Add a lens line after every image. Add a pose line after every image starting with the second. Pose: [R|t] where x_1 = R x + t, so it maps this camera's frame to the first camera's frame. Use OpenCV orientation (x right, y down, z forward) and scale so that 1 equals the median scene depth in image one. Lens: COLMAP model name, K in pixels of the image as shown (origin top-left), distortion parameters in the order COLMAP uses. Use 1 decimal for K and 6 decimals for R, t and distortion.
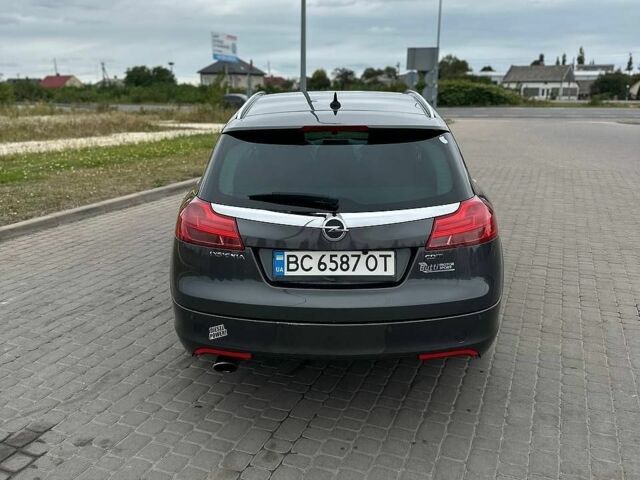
lens RADIAL K [[551.4, 0, 320.0], [0, 551.4, 240.0], [0, 0, 1]] dist [0.004029, -0.008448]
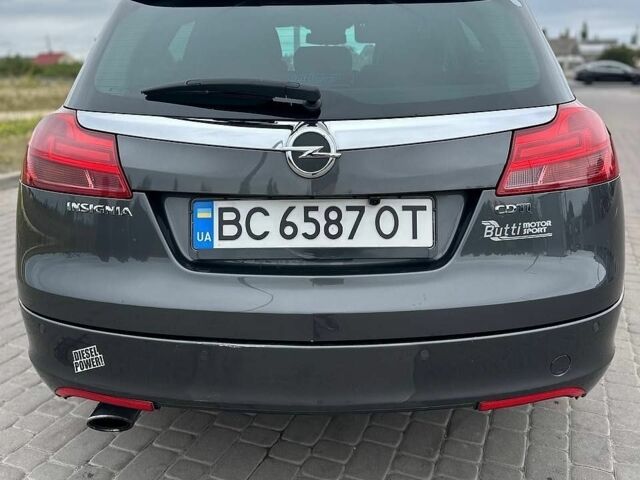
lens RADIAL K [[551.4, 0, 320.0], [0, 551.4, 240.0], [0, 0, 1]] dist [0.004029, -0.008448]
pose [[0.999980, -0.006286, -0.000008, 0.032517], [0.006282, 0.999329, 0.036071, 0.038990], [-0.000219, -0.036071, 0.999349, 0.497701]]
